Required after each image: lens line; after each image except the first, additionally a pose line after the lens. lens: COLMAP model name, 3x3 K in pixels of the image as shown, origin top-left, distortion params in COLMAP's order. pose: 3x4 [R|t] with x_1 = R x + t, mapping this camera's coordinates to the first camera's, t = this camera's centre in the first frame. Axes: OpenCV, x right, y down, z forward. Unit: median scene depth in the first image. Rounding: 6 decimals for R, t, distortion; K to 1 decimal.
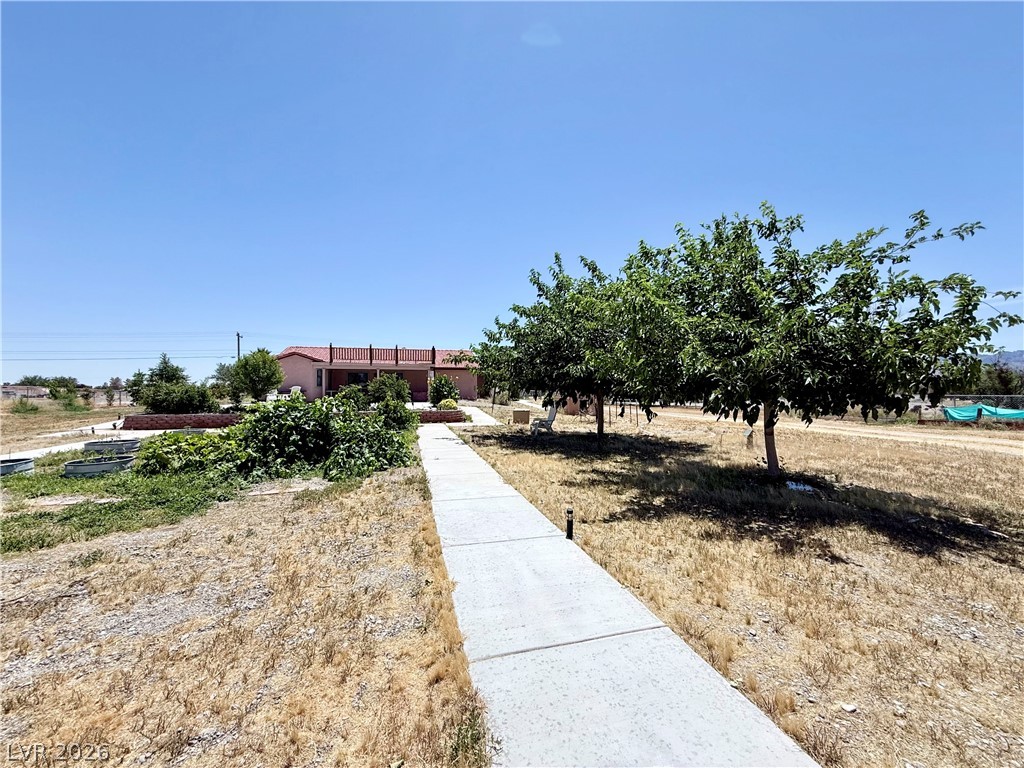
lens RADIAL K [[408.2, 0, 514.2], [0, 408.2, 373.1], [0, 0, 1]] dist [0.000322, 0.000055]
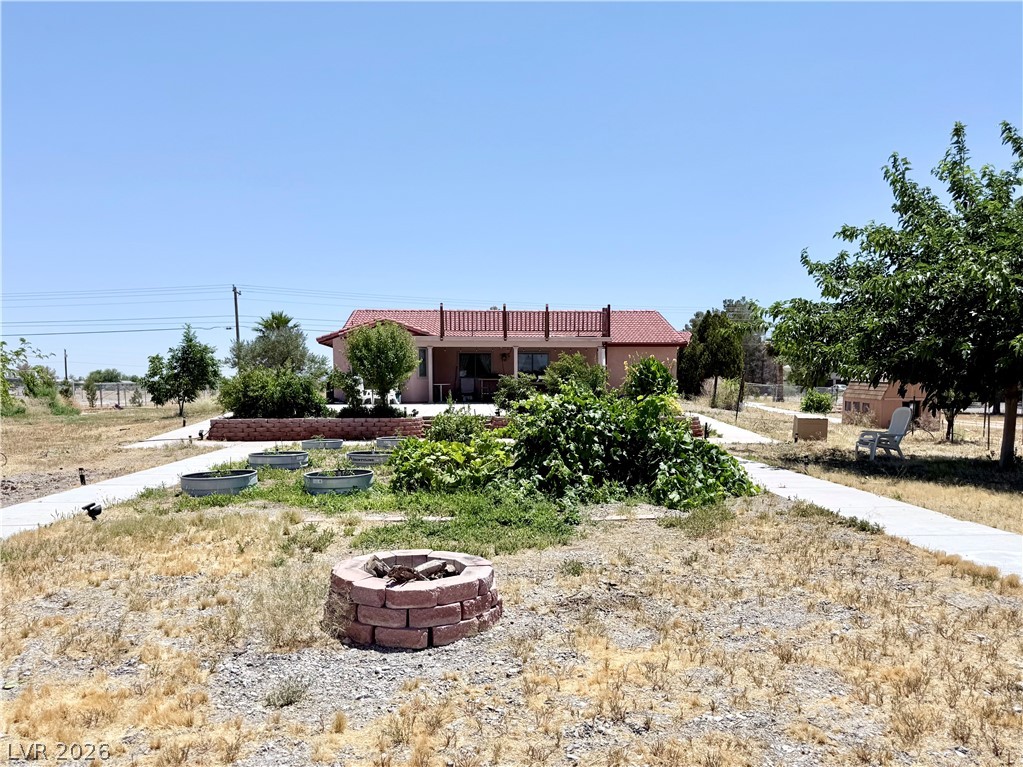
lens RADIAL K [[795.8, 0, 495.0], [0, 795.8, 403.6], [0, 0, 1]] dist [0.071735, -0.112522]
pose [[0.981420, 0.004288, -0.191825, -0.155901], [0.007503, 0.998128, 0.060700, 0.001734], [0.191726, -0.061012, 0.979550, -0.113969]]
